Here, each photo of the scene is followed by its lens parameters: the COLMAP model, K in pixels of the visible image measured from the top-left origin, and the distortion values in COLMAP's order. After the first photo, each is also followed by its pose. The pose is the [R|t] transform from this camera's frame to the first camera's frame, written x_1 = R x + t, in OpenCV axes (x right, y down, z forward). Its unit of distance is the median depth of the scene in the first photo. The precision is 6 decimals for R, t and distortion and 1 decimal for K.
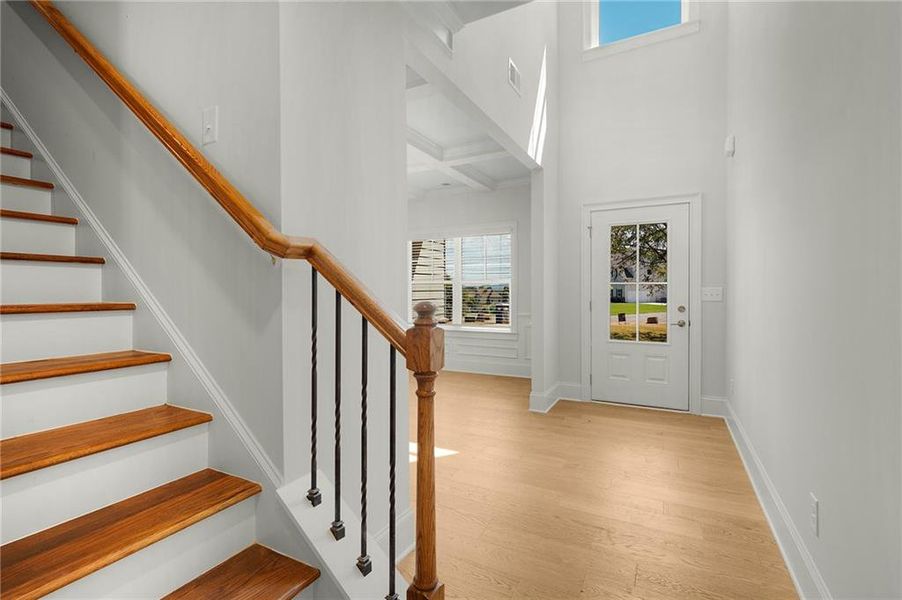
lens RADIAL K [[413.0, 0, 450.3], [0, 413.0, 292.8], [0, 0, 1]] dist [-0.005614, -0.000822]
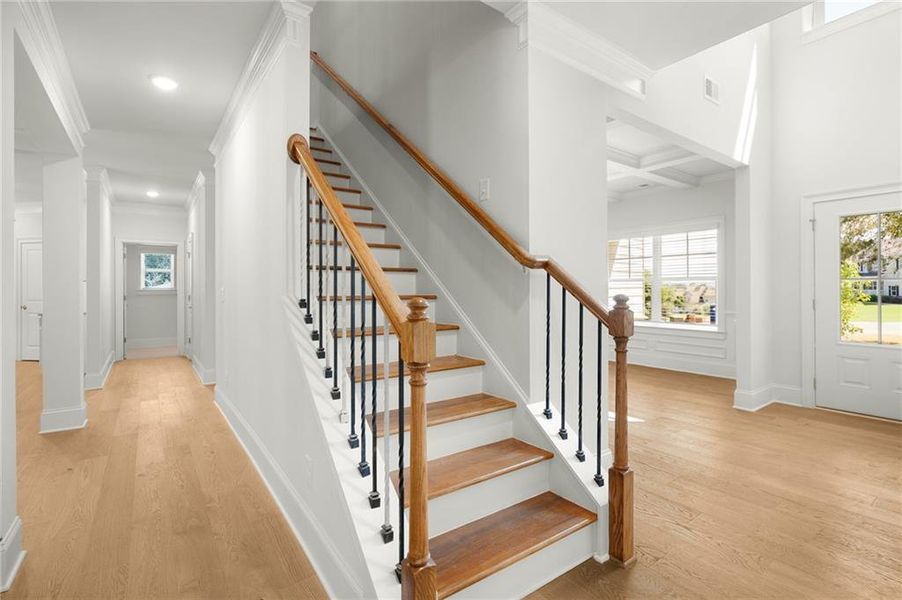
lens RADIAL K [[413.0, 0, 454.1], [0, 413.0, 290.6], [0, 0, 1]] dist [-0.005614, -0.000822]
pose [[0.900148, 0.001286, -0.435582, 0.046798], [-0.001507, 0.999999, -0.000161, 0.007978], [0.435582, 0.000801, 0.900149, -0.636546]]
